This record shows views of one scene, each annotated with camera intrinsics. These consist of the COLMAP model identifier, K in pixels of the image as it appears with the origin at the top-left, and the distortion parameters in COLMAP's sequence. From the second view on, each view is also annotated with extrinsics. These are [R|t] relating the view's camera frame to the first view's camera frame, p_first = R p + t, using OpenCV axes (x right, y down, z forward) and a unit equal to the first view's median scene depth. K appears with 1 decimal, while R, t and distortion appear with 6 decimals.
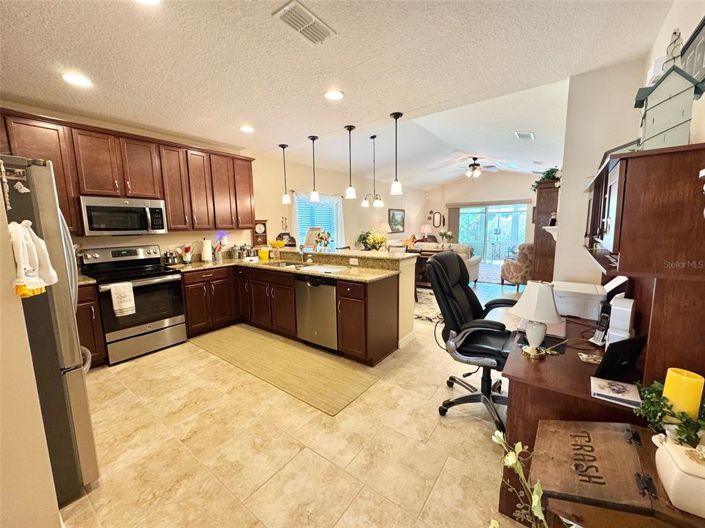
lens RADIAL K [[282.1, 0, 352.5], [0, 282.1, 264.0], [0, 0, 1]] dist [-0.001044, -0.000097]
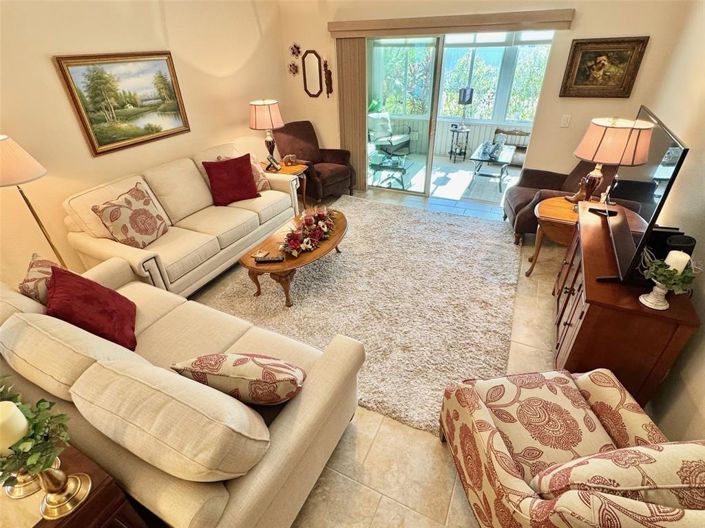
lens RADIAL K [[351.9, 0, 352.5], [0, 351.9, 264.0], [0, 0, 1]] dist [-0.001799, -0.000432]
pose [[0.982882, -0.107586, 0.149562, 0.282975], [0.037732, 0.912126, 0.408169, -0.128870], [-0.180333, -0.395539, 0.900572, 0.537739]]
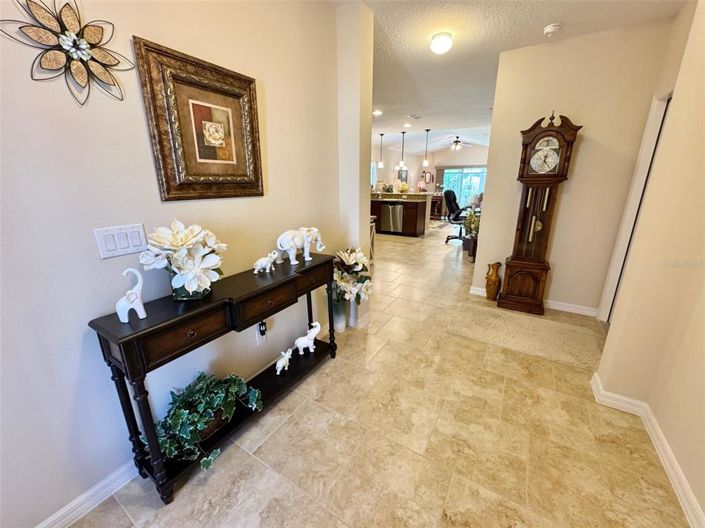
lens RADIAL K [[282.1, 0, 352.5], [0, 282.1, 264.0], [0, 0, 1]] dist [-0.001044, -0.000097]
pose [[0.996282, -0.016221, 0.084612, -0.214280], [0.004017, 0.989793, 0.142459, 0.070091], [-0.086059, -0.141589, 0.986178, -0.436842]]
